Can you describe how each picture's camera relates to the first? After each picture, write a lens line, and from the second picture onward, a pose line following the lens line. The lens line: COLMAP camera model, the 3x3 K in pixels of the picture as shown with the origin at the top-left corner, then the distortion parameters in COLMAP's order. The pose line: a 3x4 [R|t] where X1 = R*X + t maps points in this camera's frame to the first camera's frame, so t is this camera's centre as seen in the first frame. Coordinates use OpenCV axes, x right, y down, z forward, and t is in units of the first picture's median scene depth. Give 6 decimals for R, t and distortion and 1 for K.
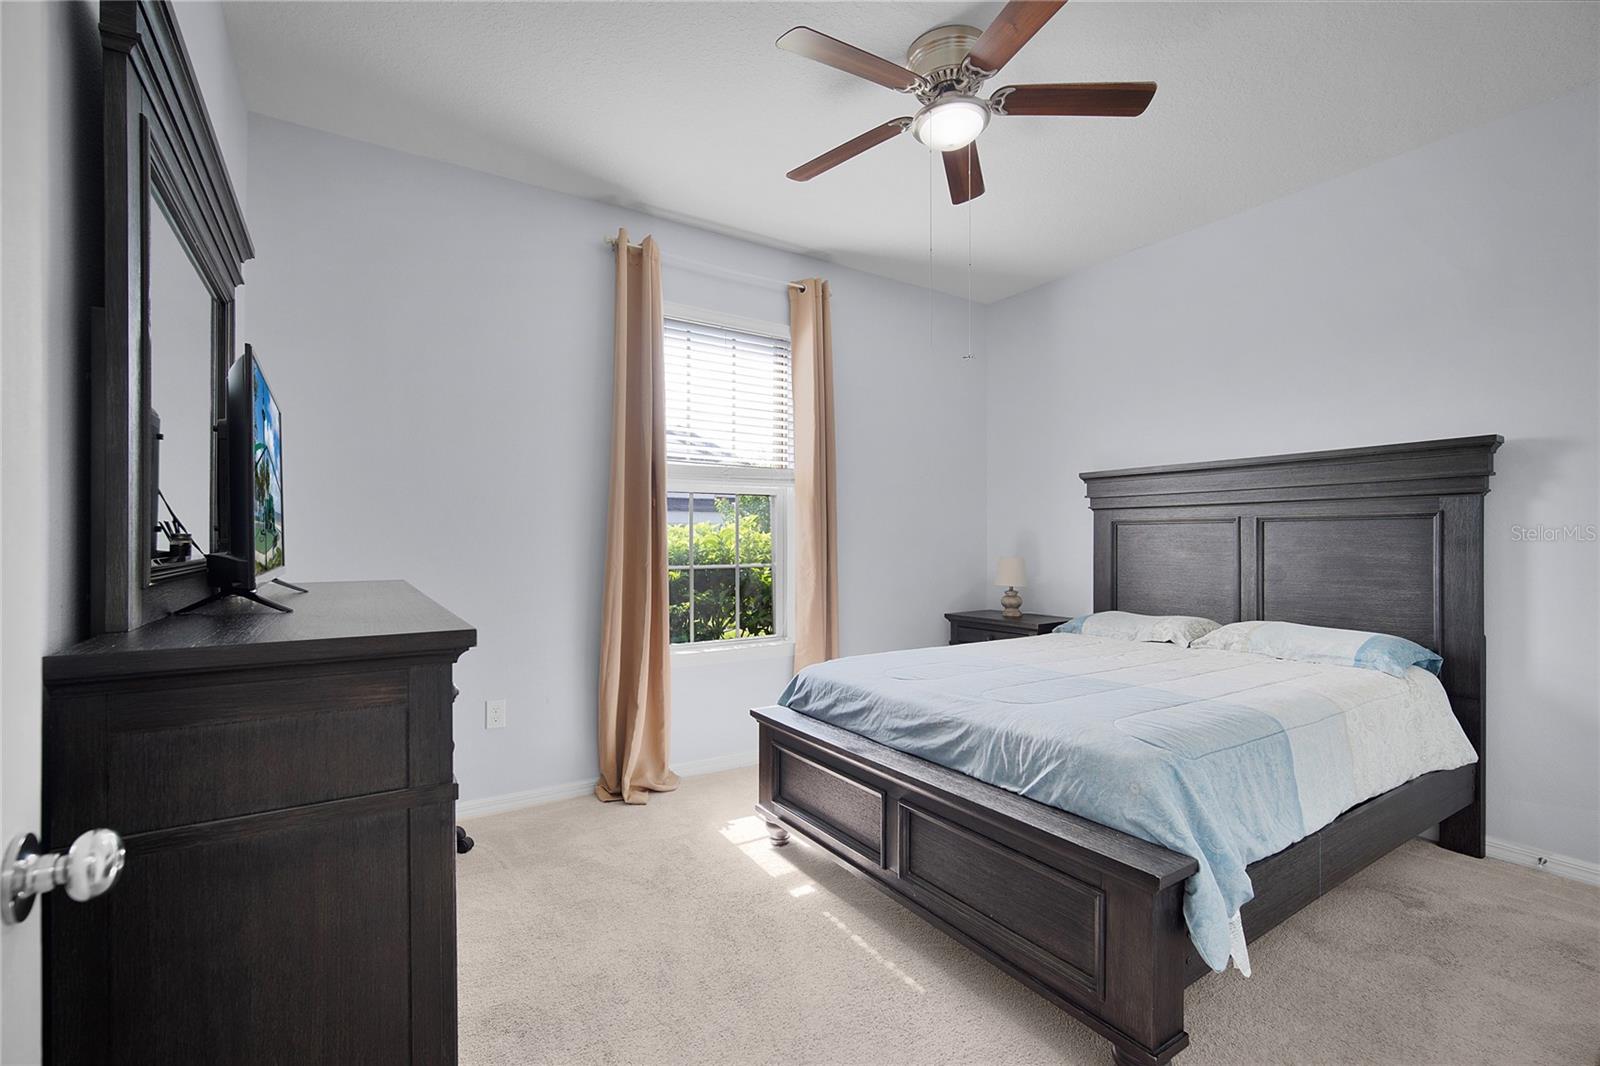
lens RADIAL K [[715.3, 0, 787.1], [0, 715.3, 532.3], [0, 0, 1]] dist [-0.011151, 0.001048]
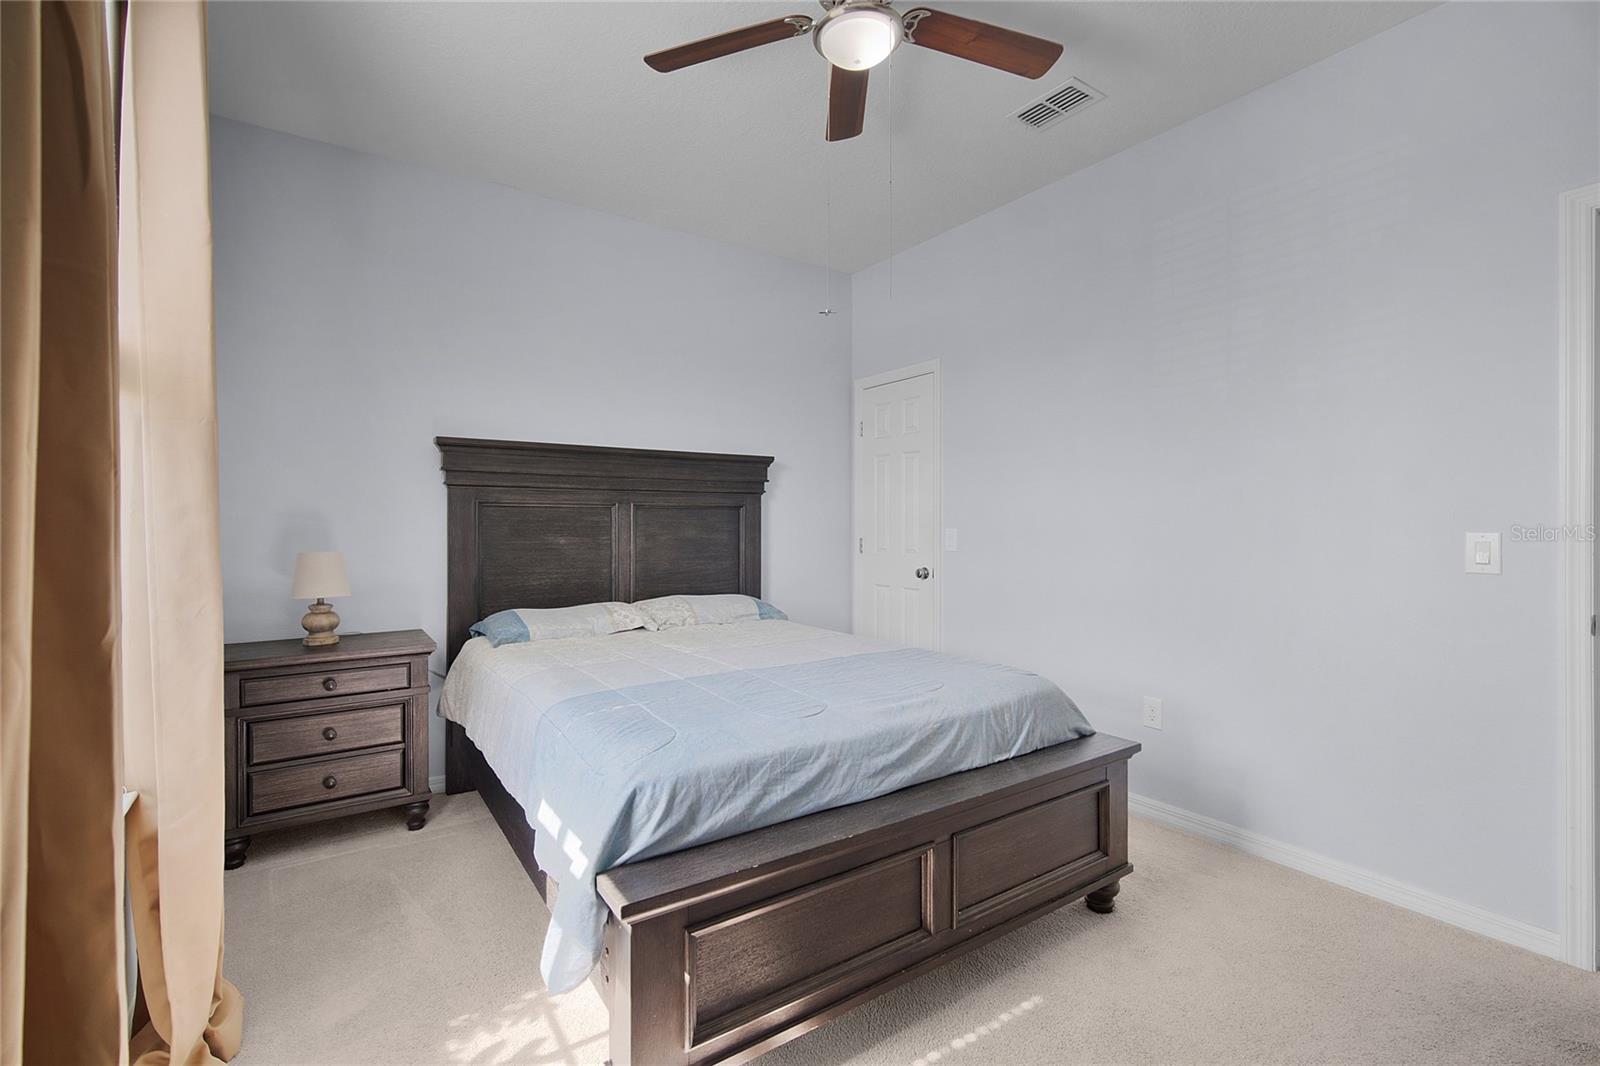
lens RADIAL K [[715.3, 0, 787.1], [0, 715.3, 532.3], [0, 0, 1]] dist [-0.011151, 0.001048]
pose [[-0.037590, -0.008928, 0.999253, -0.573967], [-0.009816, 0.999915, 0.008565, 0.014267], [-0.999245, -0.009486, -0.037674, 1.069044]]
